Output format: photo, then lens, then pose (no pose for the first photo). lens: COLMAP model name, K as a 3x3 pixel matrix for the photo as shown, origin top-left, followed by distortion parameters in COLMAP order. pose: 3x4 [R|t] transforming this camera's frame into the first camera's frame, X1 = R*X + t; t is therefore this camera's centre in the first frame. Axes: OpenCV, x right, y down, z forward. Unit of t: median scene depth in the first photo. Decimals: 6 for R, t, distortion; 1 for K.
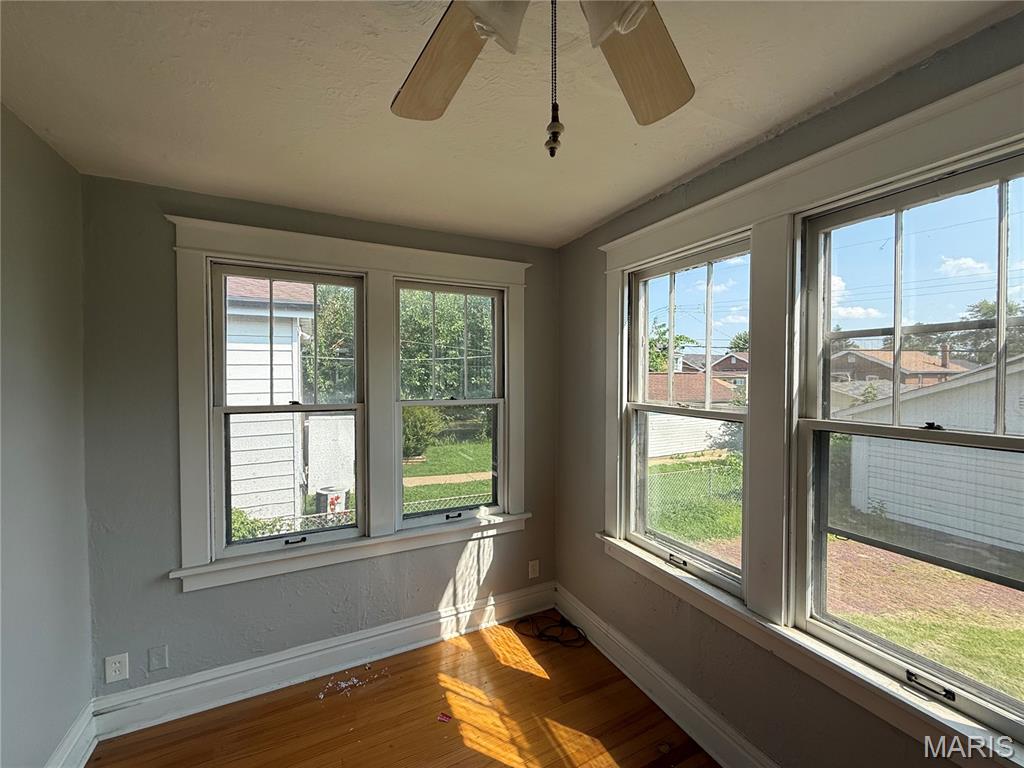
lens RADIAL K [[410.1, 0, 507.5], [0, 410.1, 383.9], [0, 0, 1]] dist [0.000217, -0.001107]
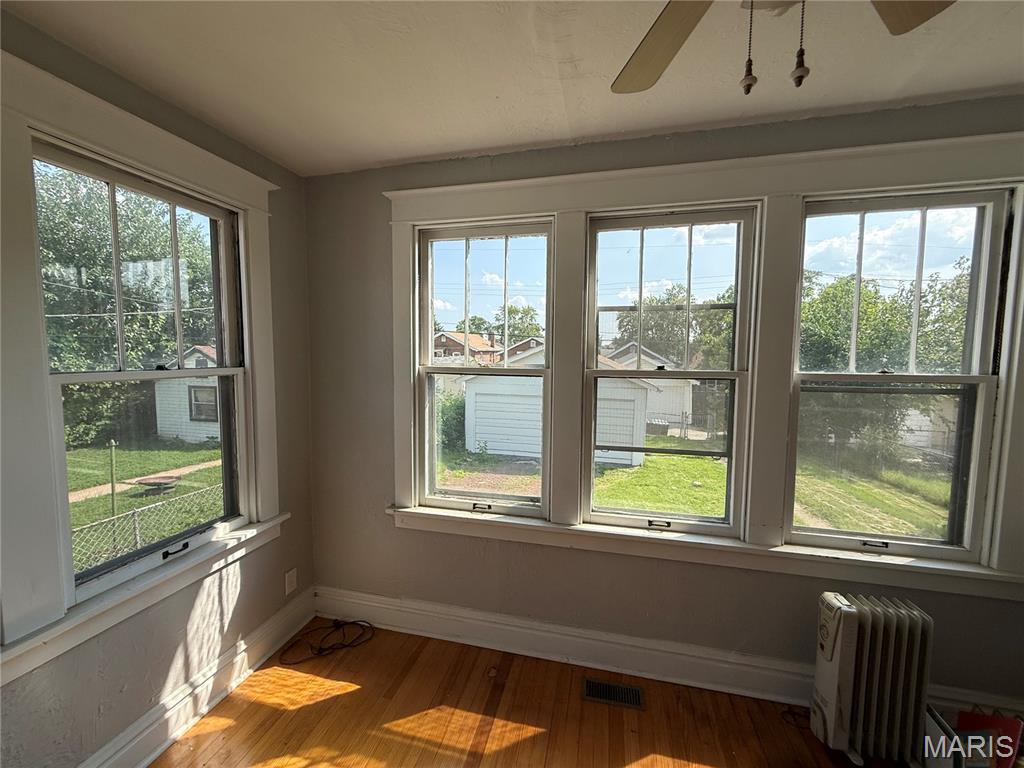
lens RADIAL K [[410.1, 0, 513.1], [0, 410.1, 382.9], [0, 0, 1]] dist [0.000217, -0.001107]
pose [[0.638886, -0.052580, 0.767503, -0.278484], [0.010958, 0.998182, 0.059262, 0.027682], [-0.769224, -0.029452, 0.638300, 0.190806]]
